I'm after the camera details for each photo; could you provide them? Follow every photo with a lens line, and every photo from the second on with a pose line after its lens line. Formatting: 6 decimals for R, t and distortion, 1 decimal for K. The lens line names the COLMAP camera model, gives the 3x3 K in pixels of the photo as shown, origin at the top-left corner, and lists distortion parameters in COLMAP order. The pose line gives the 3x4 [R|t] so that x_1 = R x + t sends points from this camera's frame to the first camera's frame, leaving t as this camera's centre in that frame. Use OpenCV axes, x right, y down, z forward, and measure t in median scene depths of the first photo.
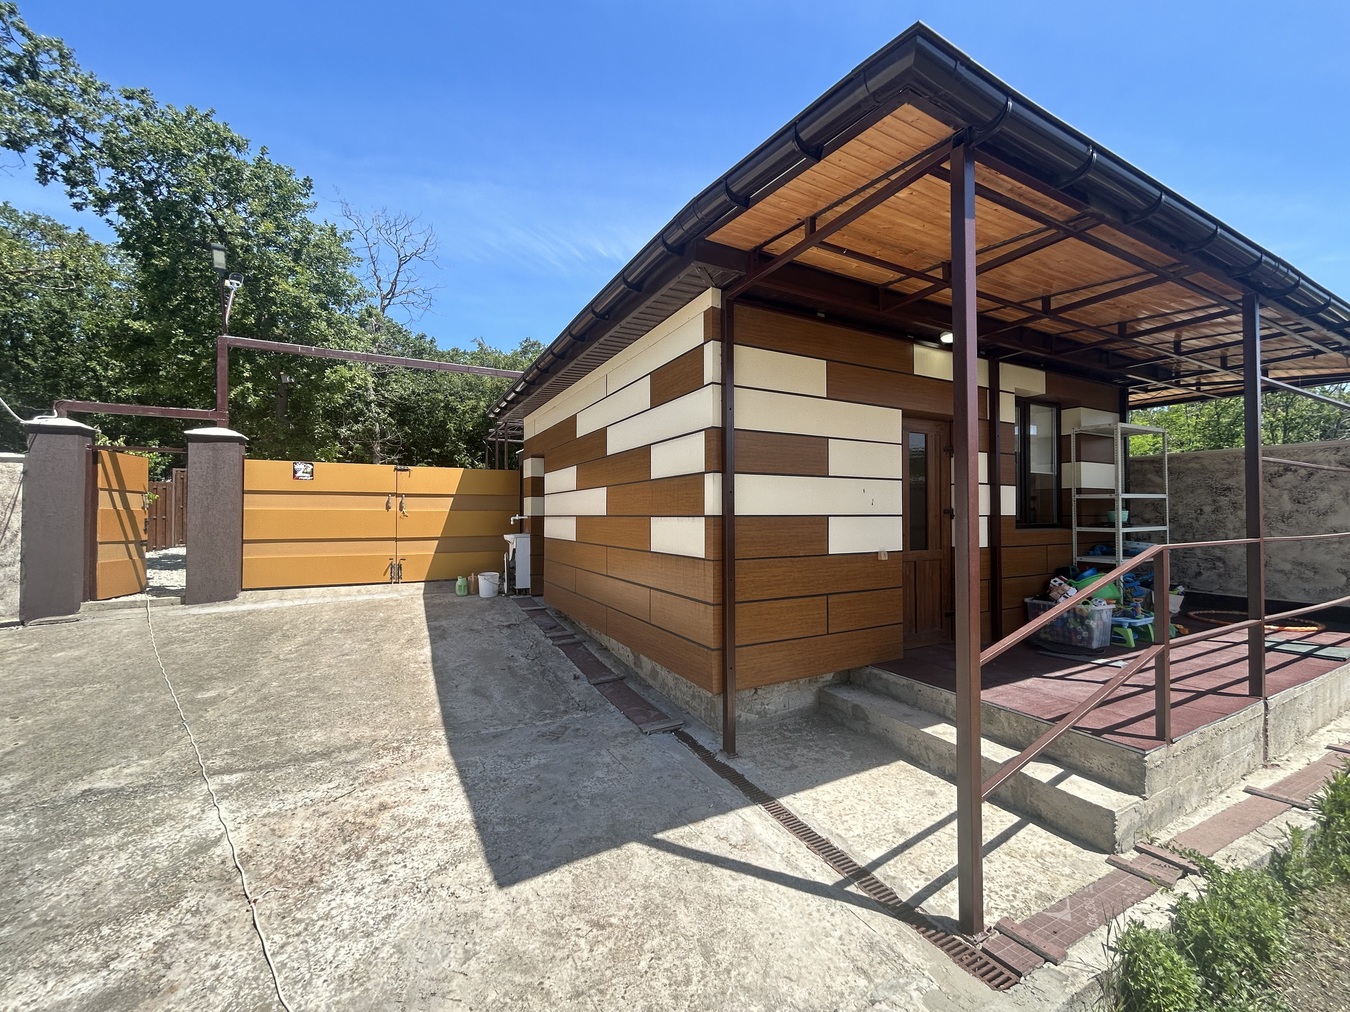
lens RADIAL K [[540.6, 0, 675.0], [0, 540.6, 506.0], [0, 0, 1]] dist [-0.007062, -0.000189]
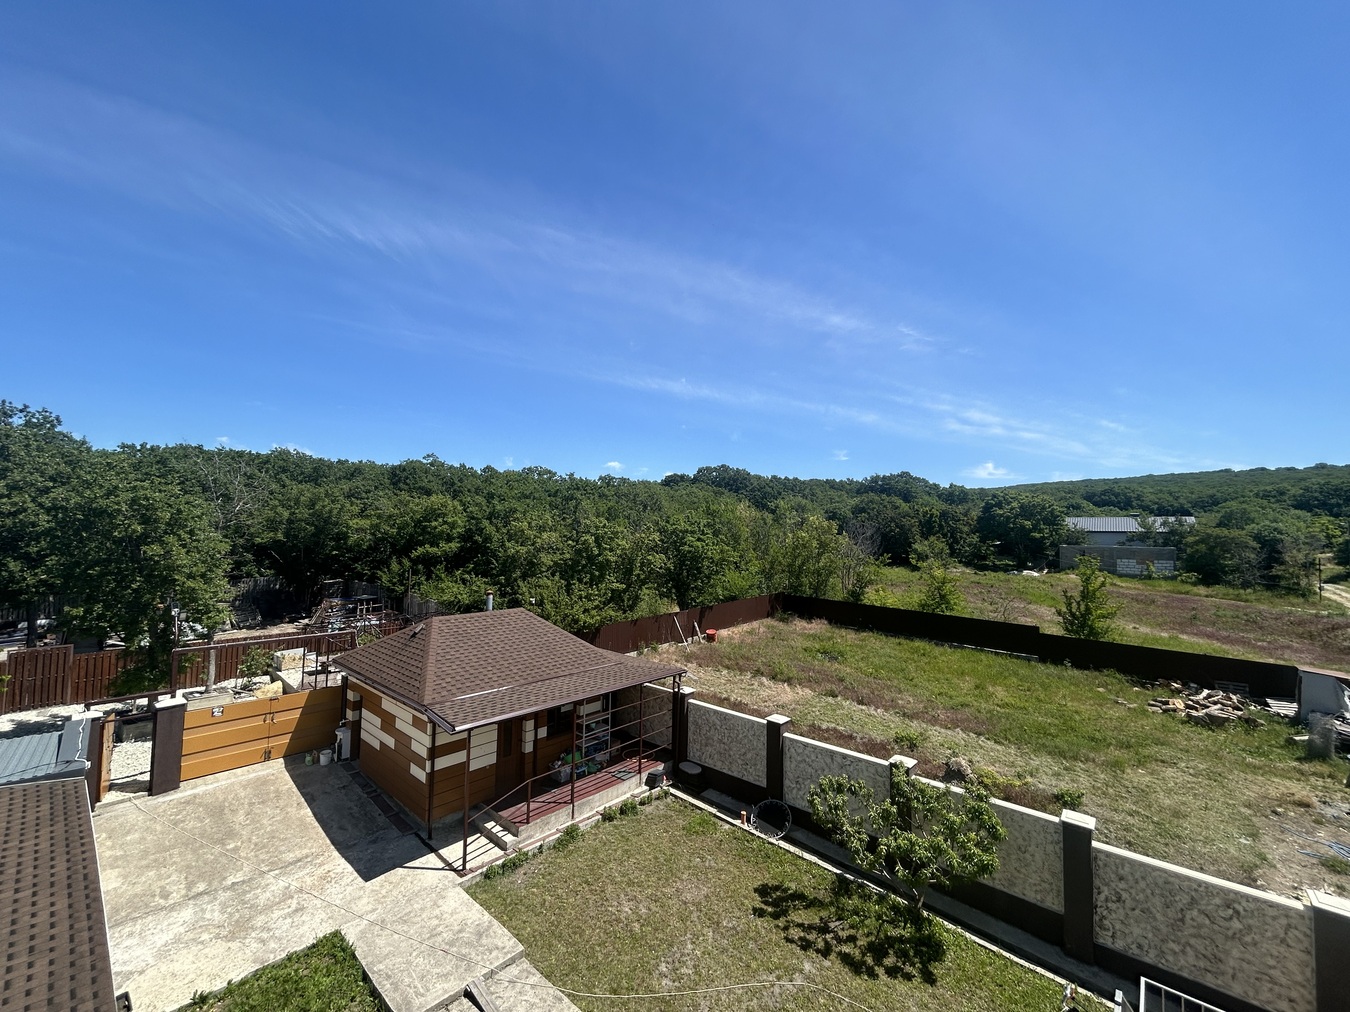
lens RADIAL K [[540.6, 0, 675.0], [0, 540.6, 506.0], [0, 0, 1]] dist [-0.007062, -0.000189]
pose [[0.935983, 0.037155, 0.350078, 0.235692], [-0.025604, 0.998966, -0.037569, -1.353701], [-0.351112, 0.026200, 0.935967, -2.430061]]
